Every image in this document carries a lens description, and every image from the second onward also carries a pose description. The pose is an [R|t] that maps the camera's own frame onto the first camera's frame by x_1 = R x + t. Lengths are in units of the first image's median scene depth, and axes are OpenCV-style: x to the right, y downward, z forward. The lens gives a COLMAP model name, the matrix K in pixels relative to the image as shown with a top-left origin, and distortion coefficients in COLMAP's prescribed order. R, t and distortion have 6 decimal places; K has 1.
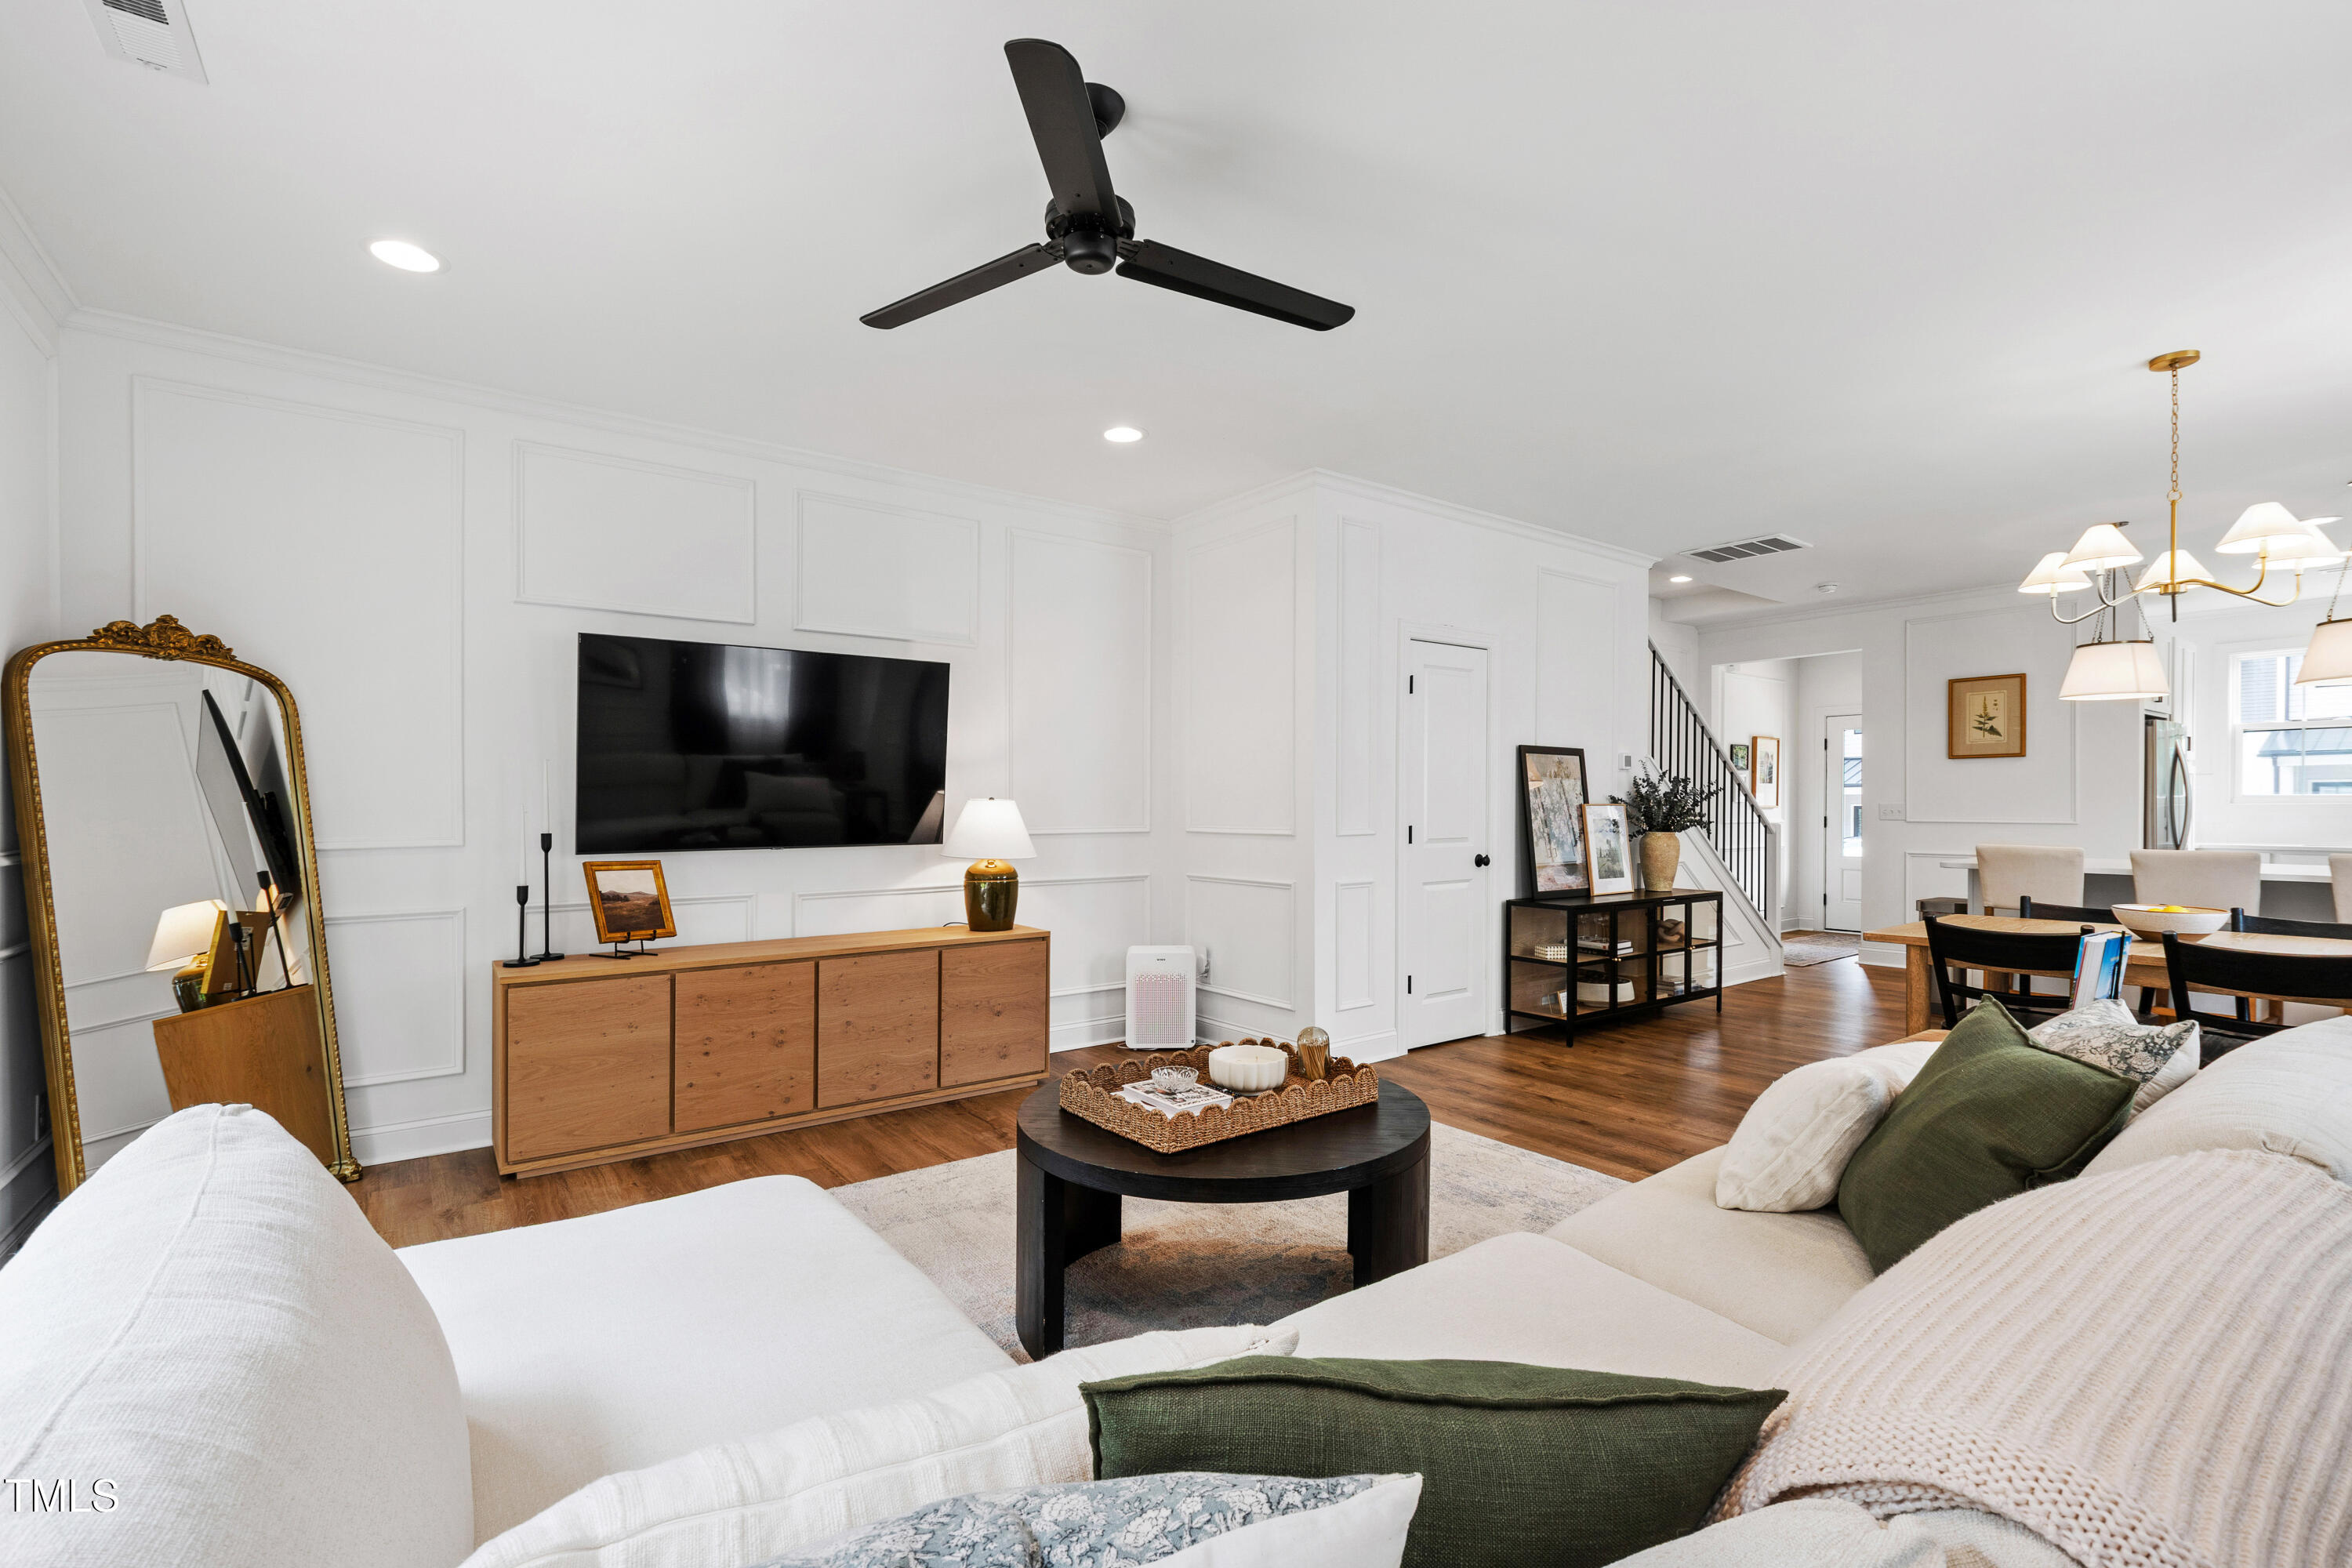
lens RADIAL K [[1065.1, 0, 1184.6], [0, 1065.1, 803.5], [0, 0, 1]] dist [-0.004574, -0.000647]
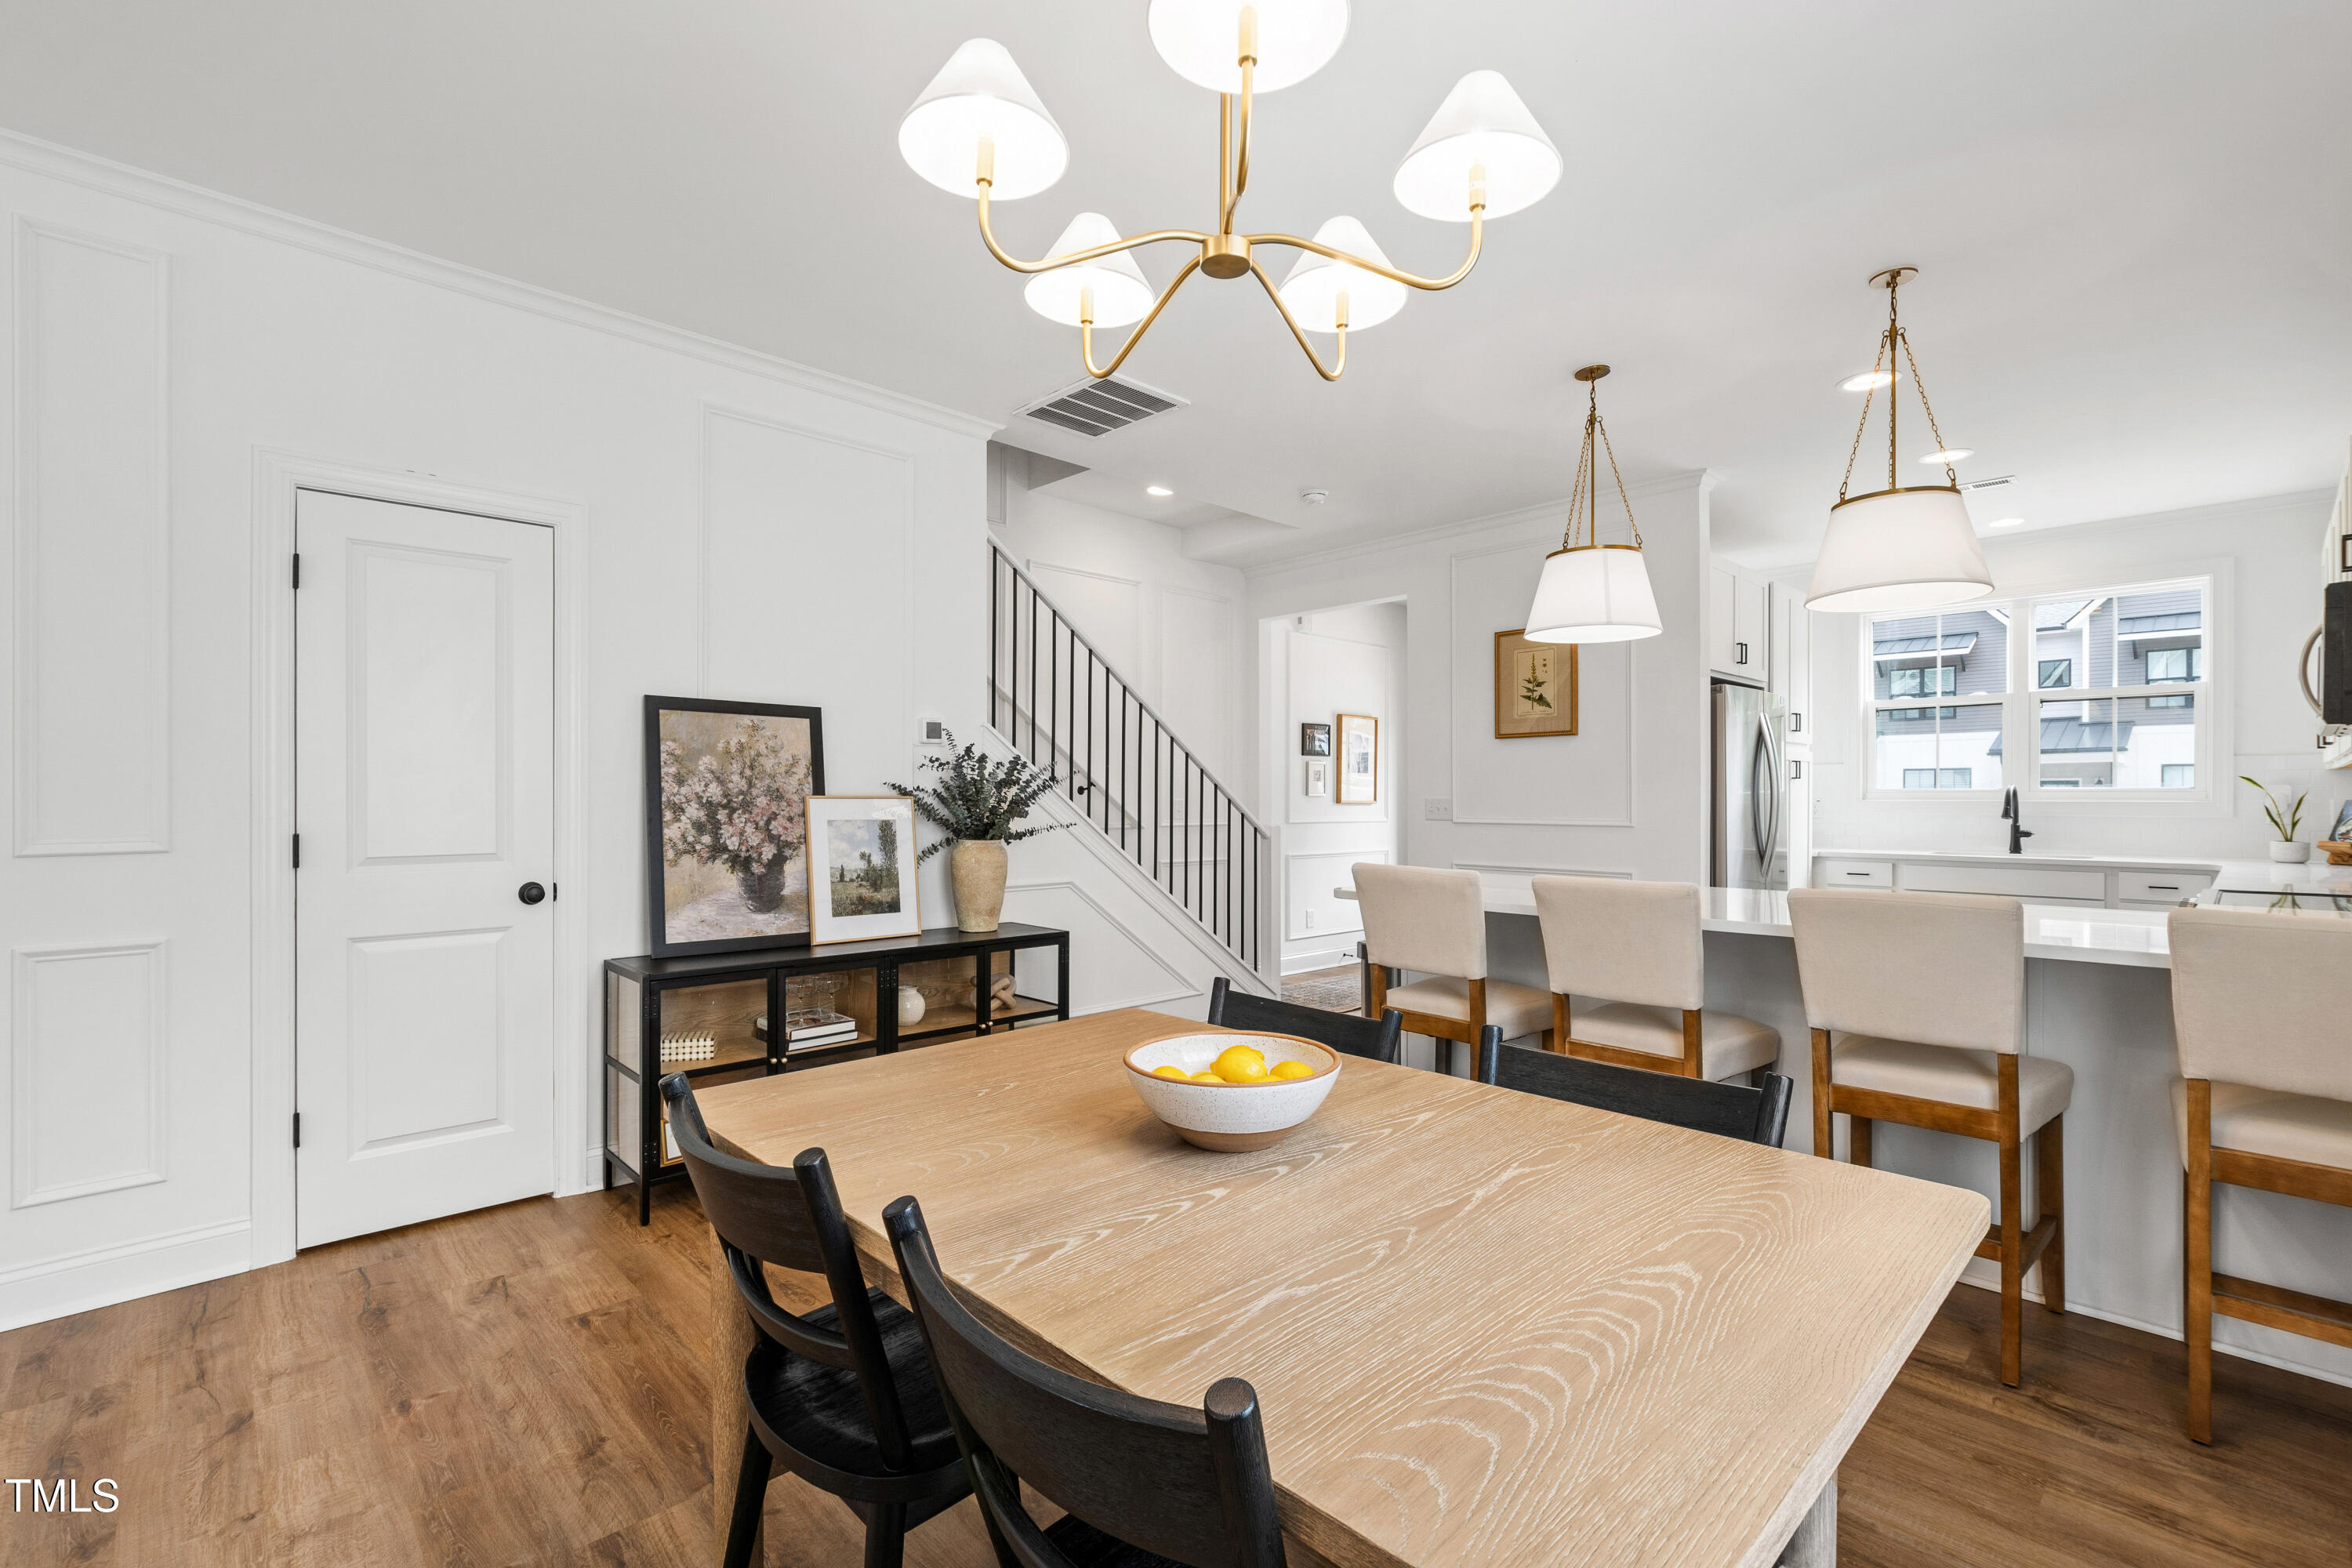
lens RADIAL K [[1065.1, 0, 1164.6], [0, 1065.1, 786.7], [0, 0, 1]] dist [-0.004574, -0.000647]
pose [[0.992842, 0.003778, 0.119379, 0.512420], [-0.002333, 0.999922, -0.012247, 0.002331], [-0.119416, 0.011881, 0.992773, 0.364699]]
